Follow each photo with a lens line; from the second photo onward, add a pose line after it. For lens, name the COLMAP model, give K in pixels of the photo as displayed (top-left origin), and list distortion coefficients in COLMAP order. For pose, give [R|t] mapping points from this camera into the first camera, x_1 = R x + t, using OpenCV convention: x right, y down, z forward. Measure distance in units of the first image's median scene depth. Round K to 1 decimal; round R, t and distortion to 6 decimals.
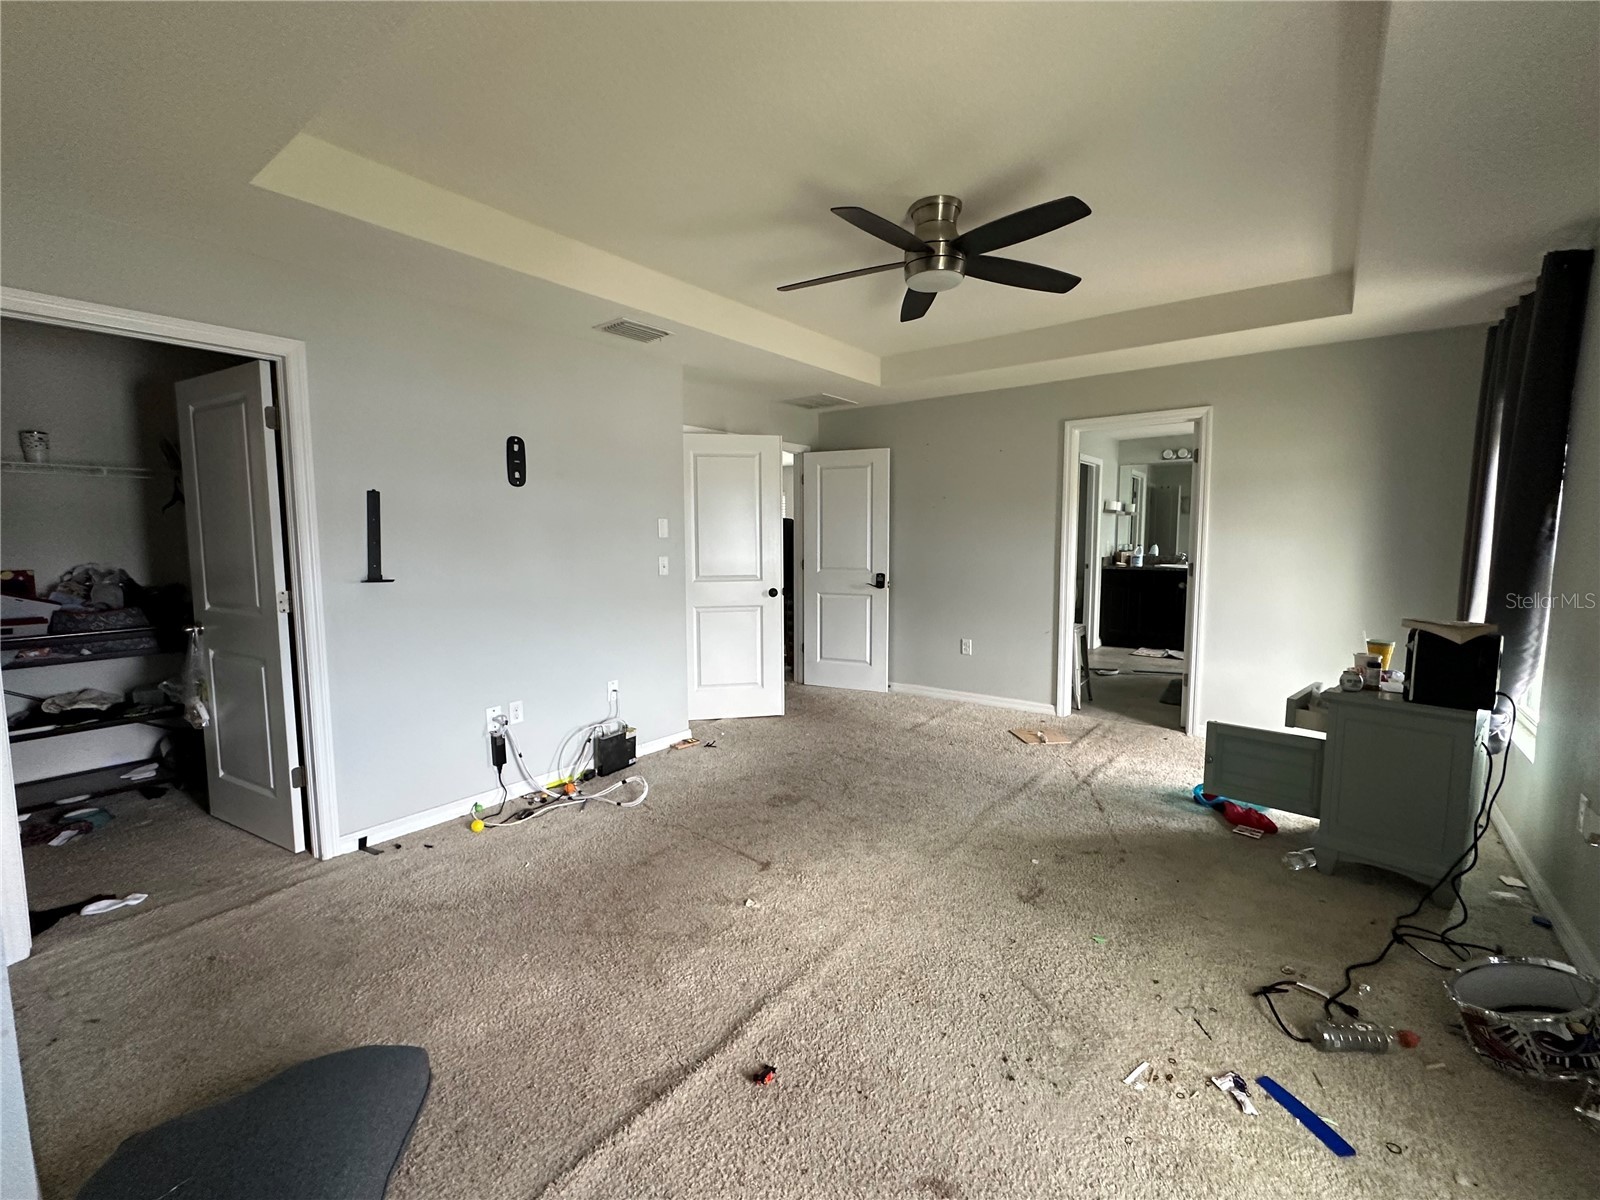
lens RADIAL K [[691.9, 0, 791.2], [0, 691.9, 596.4], [0, 0, 1]] dist [-0.001763, -0.000397]
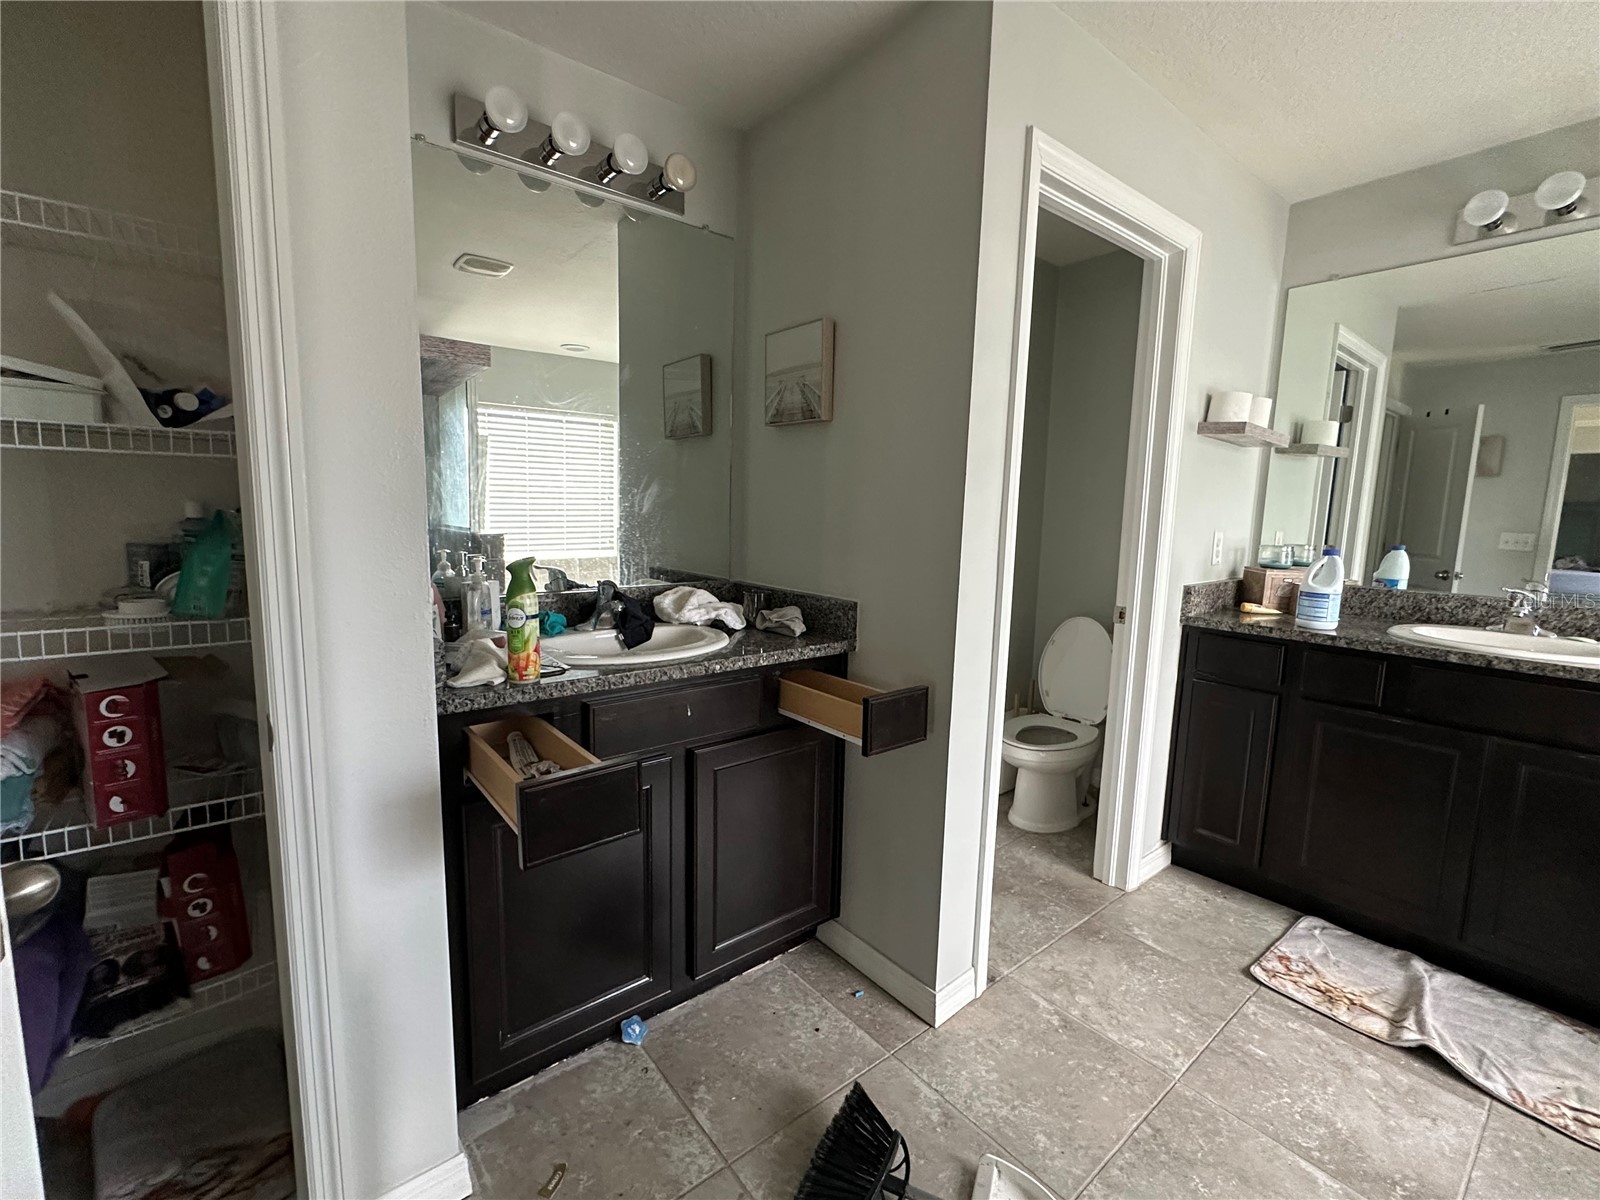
lens RADIAL K [[691.9, 0, 791.2], [0, 691.9, 596.4], [0, 0, 1]] dist [-0.001763, -0.000397]
pose [[0.971068, 0.062214, -0.230556, 0.348317], [-0.054299, 0.997702, 0.040523, -0.054468], [0.232548, -0.026831, 0.972215, 0.661719]]
